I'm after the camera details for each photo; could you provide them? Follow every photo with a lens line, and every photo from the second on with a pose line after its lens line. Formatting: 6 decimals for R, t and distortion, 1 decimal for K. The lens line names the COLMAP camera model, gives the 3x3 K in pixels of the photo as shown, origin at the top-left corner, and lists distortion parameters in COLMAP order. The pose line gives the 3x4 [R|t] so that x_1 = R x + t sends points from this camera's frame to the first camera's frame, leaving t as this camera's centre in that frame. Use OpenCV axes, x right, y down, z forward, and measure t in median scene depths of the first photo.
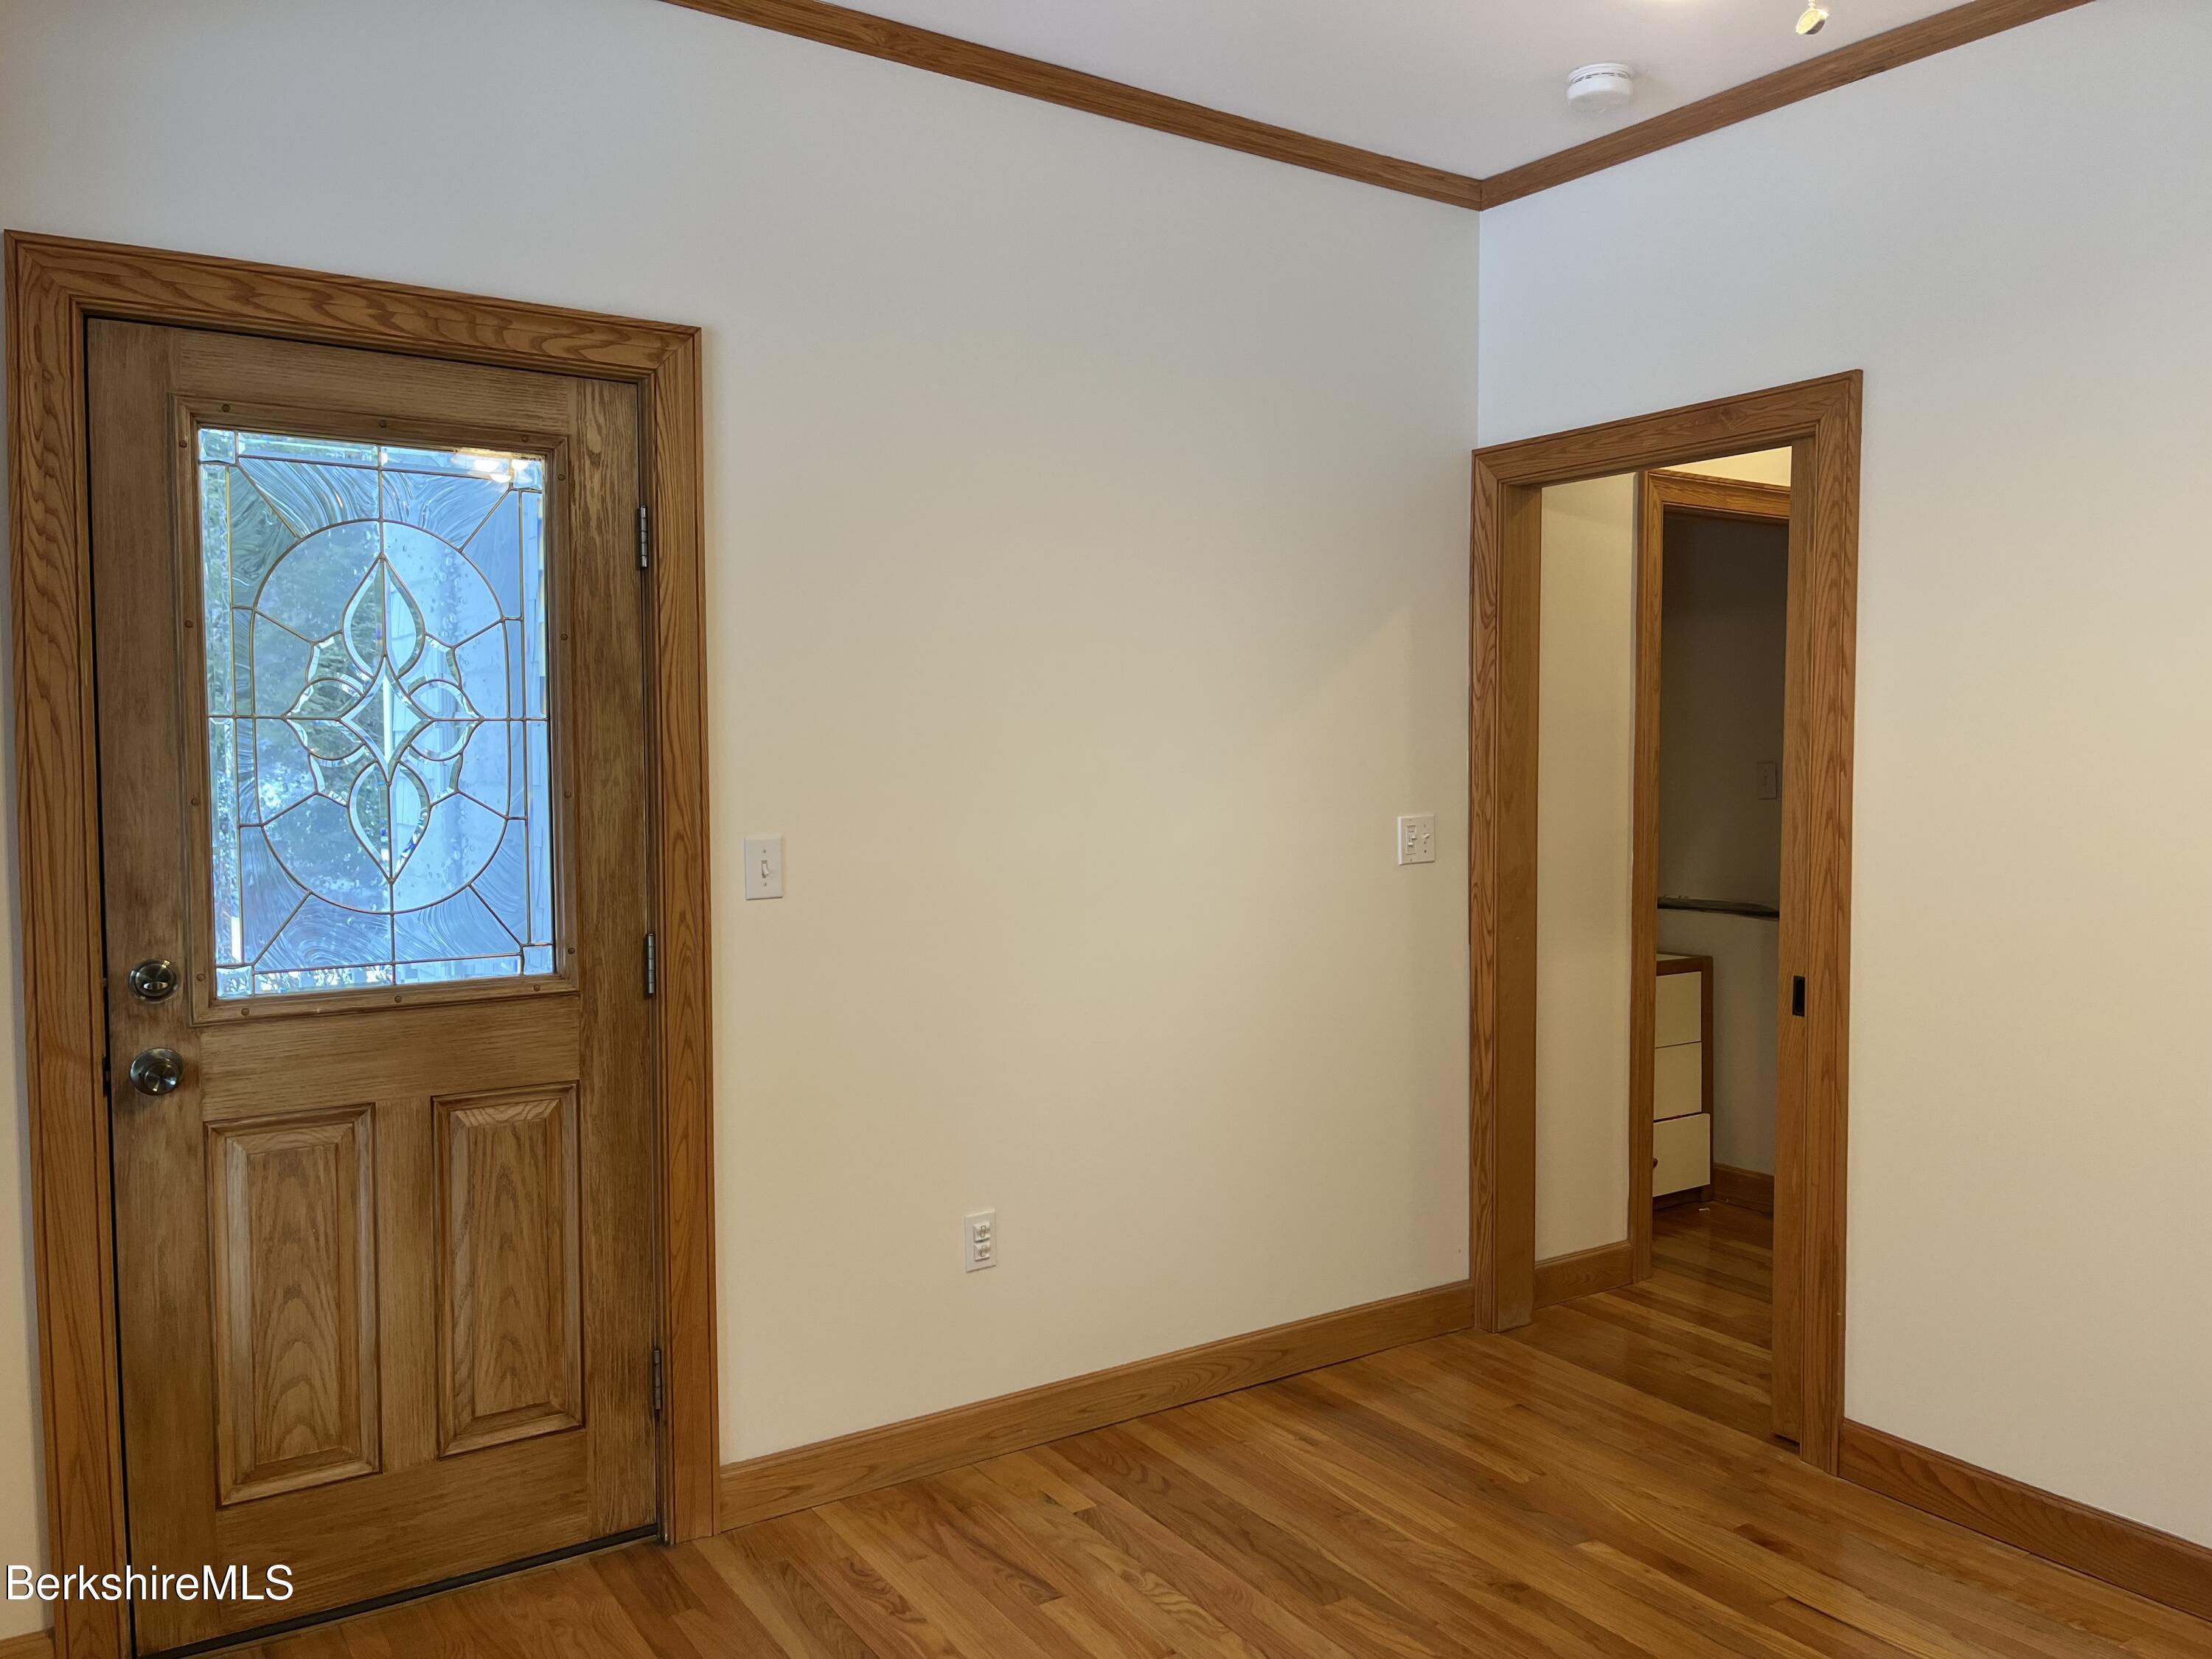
lens RADIAL K [[1672.3, 0, 1106.0], [0, 1672.3, 829.5], [0, 0, 1]] dist [0.062484, -0.085814]
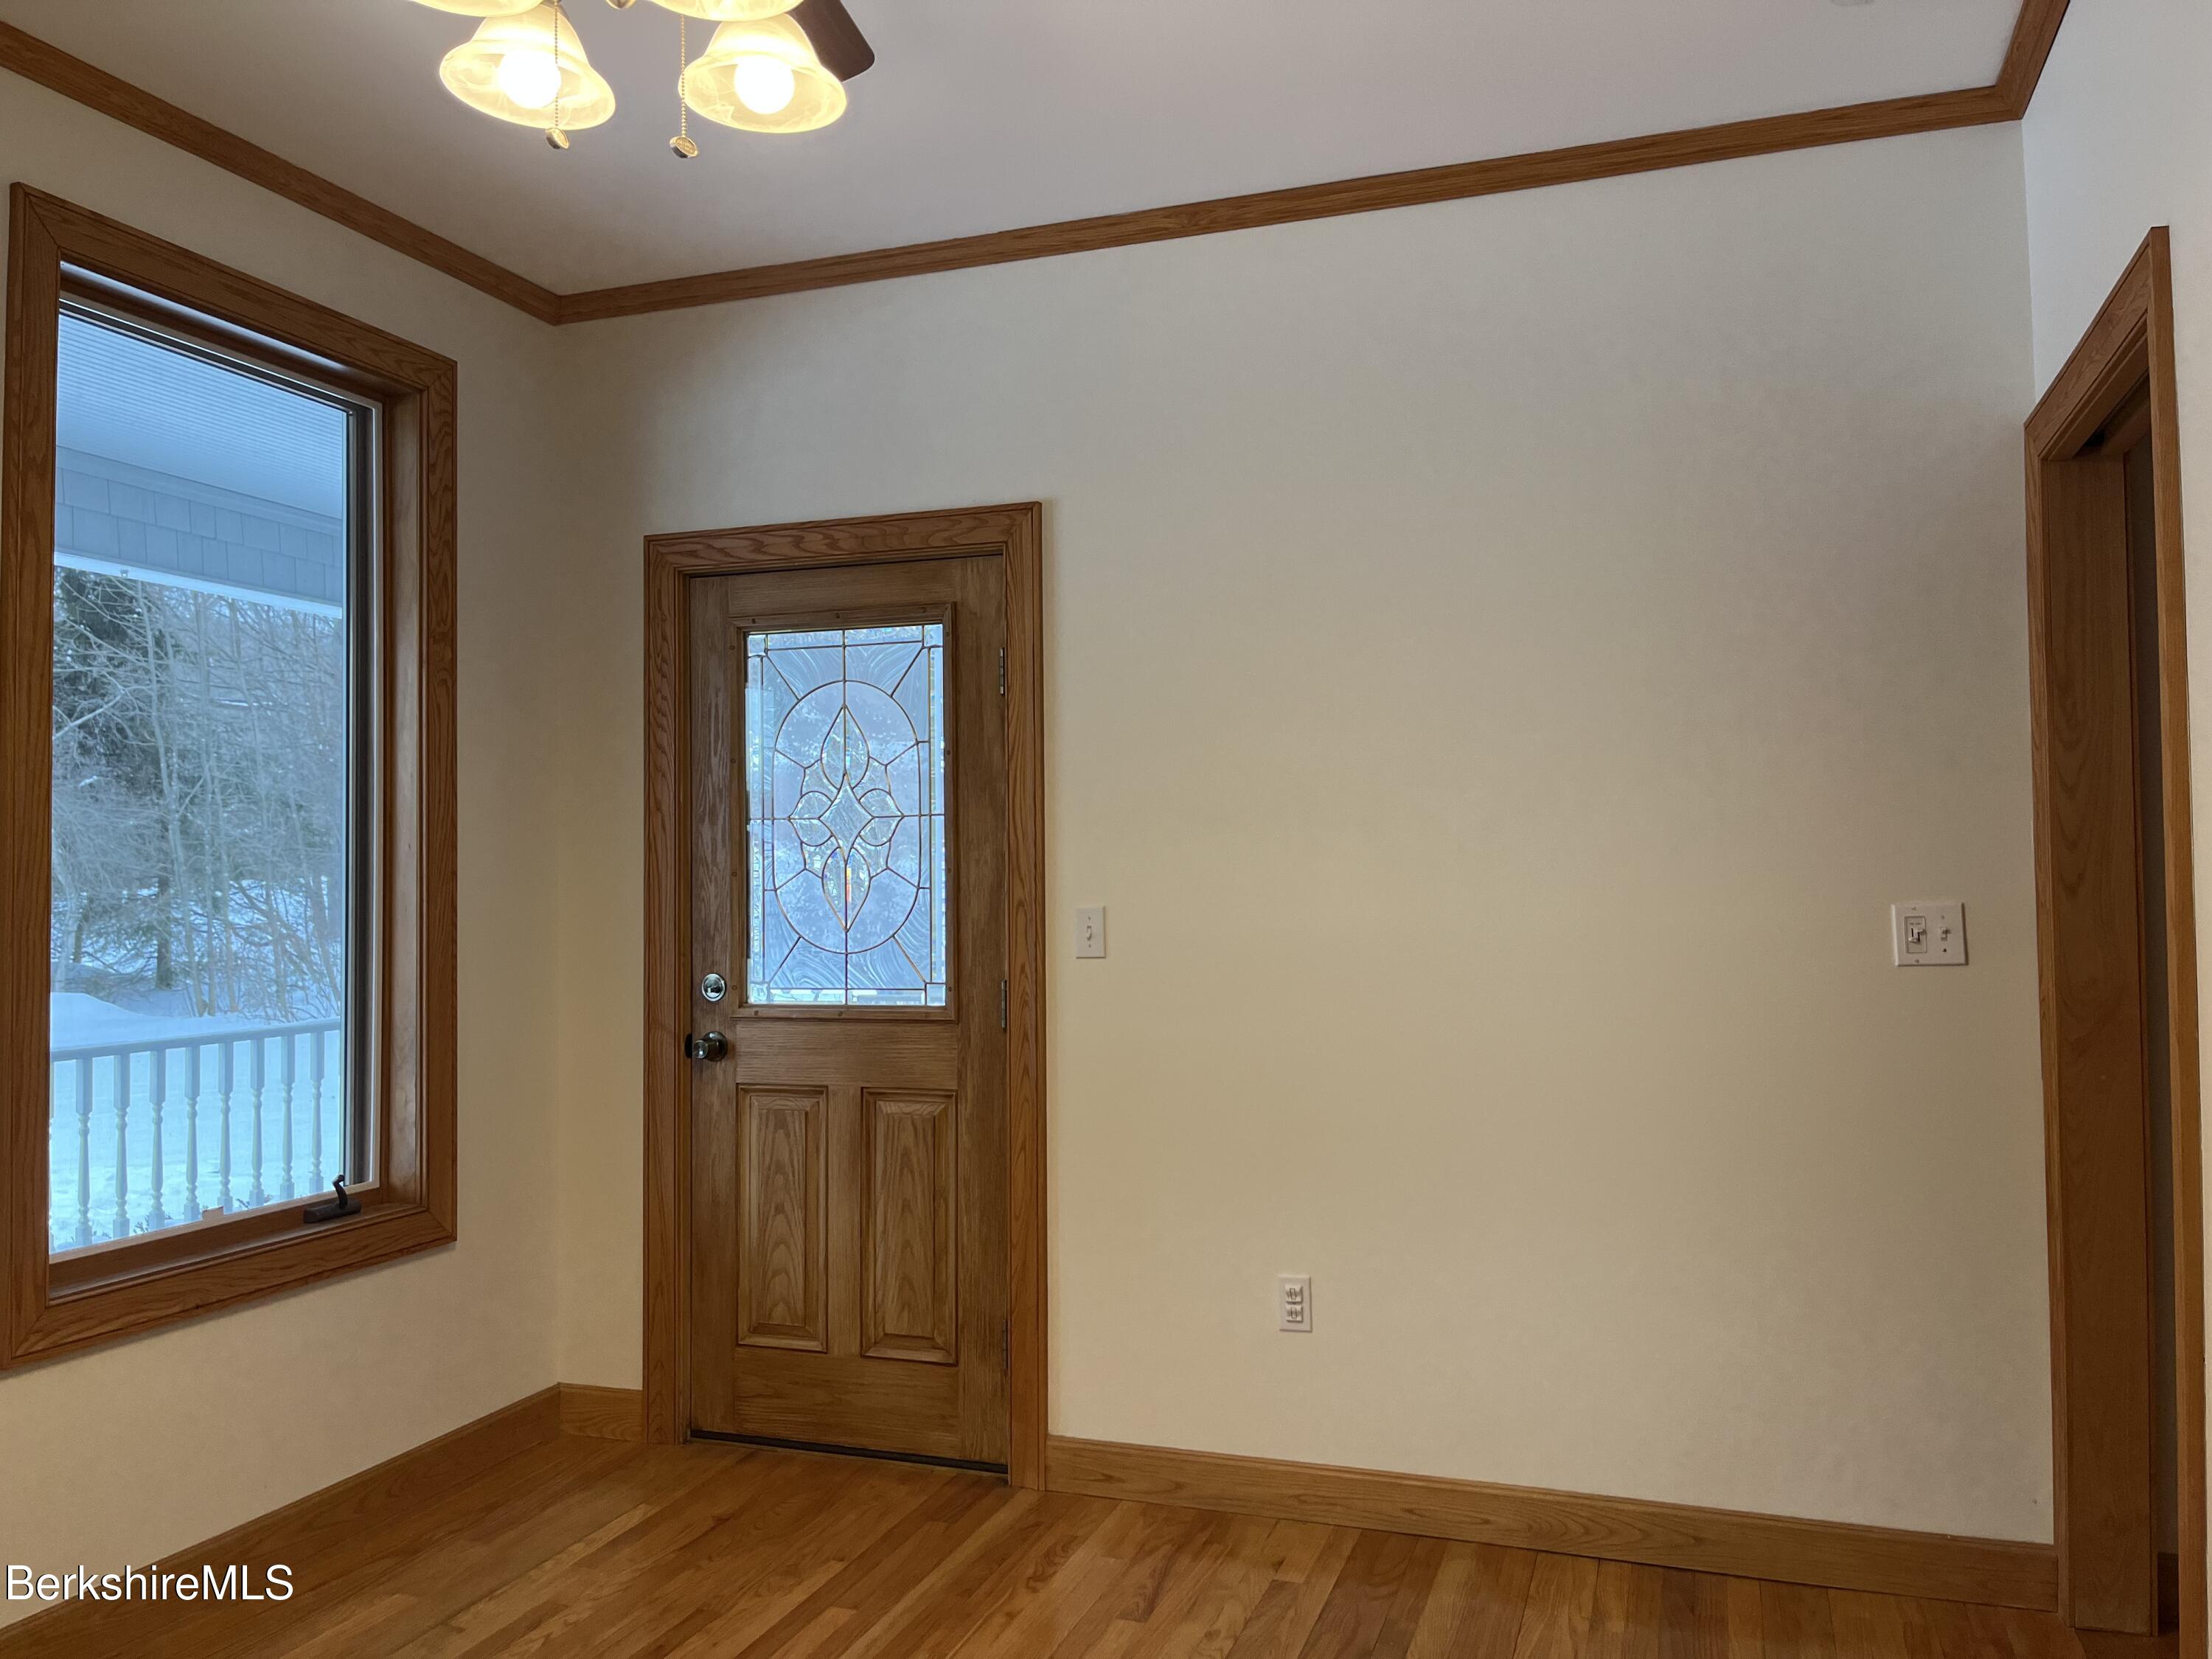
lens RADIAL K [[1672.3, 0, 1106.0], [0, 1672.3, 829.5], [0, 0, 1]] dist [0.062484, -0.085814]
pose [[0.596795, -0.031631, -0.801770, 0.815599], [-0.031273, 0.997547, -0.062633, 0.026016], [0.801784, 0.062453, 0.594341, 0.318651]]
